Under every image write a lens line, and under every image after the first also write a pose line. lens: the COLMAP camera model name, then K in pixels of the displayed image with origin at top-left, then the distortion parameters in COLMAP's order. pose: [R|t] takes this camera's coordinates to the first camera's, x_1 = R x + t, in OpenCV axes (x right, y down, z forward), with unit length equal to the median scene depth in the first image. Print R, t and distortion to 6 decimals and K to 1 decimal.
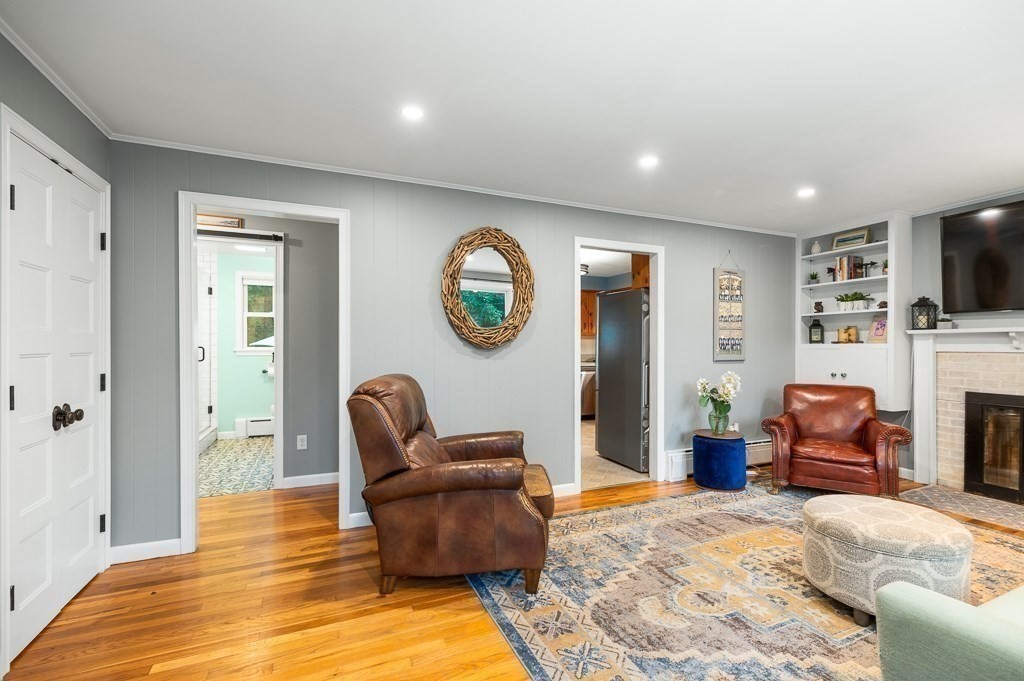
lens RADIAL K [[450.6, 0, 504.7], [0, 450.6, 341.2], [0, 0, 1]] dist [0.001414, 0.001686]
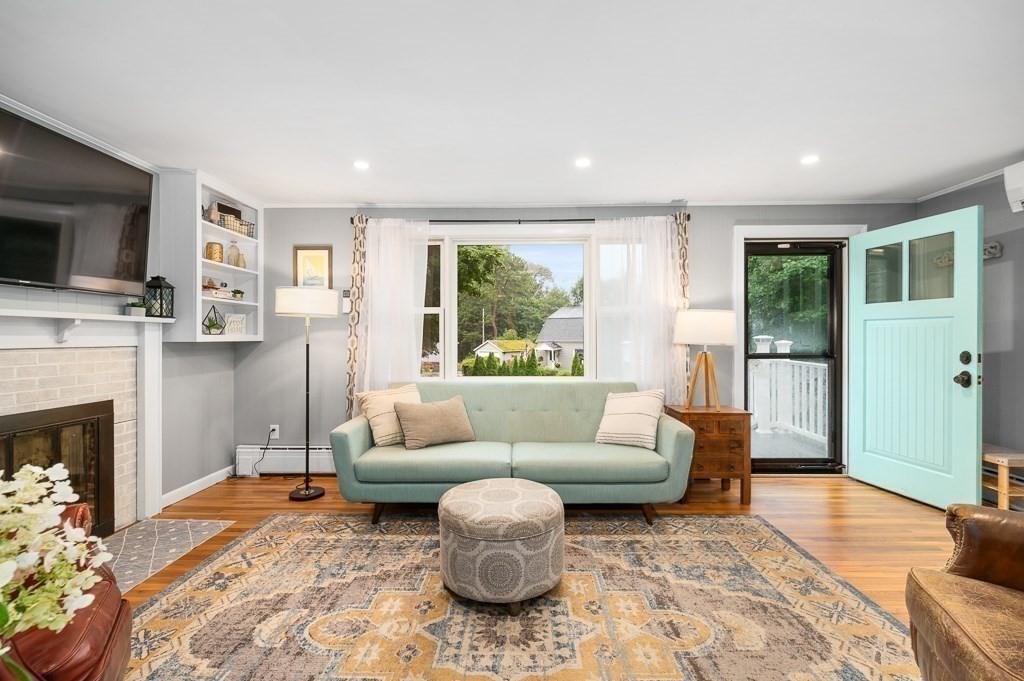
lens RADIAL K [[450.6, 0, 508.0], [0, 450.6, 338.0], [0, 0, 1]] dist [0.001414, 0.001686]
pose [[-0.916990, 0.000048, 0.398910, 0.233548], [-0.003129, 0.999968, -0.007311, 0.010979], [-0.398898, -0.007953, -0.916961, 1.152856]]
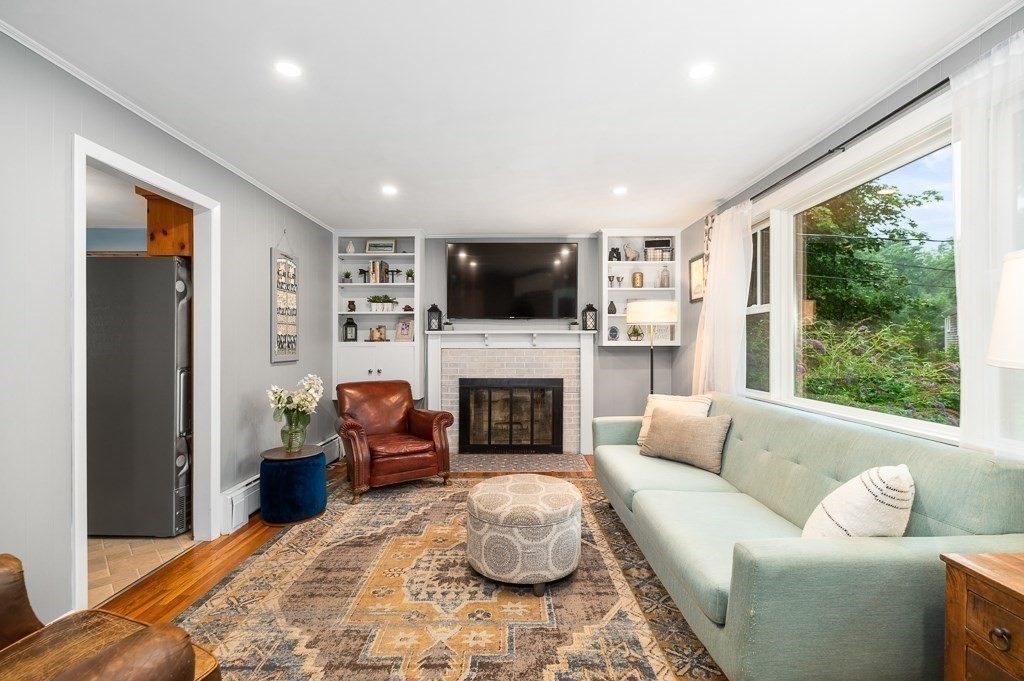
lens RADIAL K [[450.6, 0, 518.8], [0, 450.6, 342.8], [0, 0, 1]] dist [0.001414, 0.001686]
pose [[0.381305, 0.001254, 0.924448, -0.134628], [-0.006349, 0.999979, 0.001262, 0.005136], [-0.924428, -0.006350, 0.381305, 0.341323]]
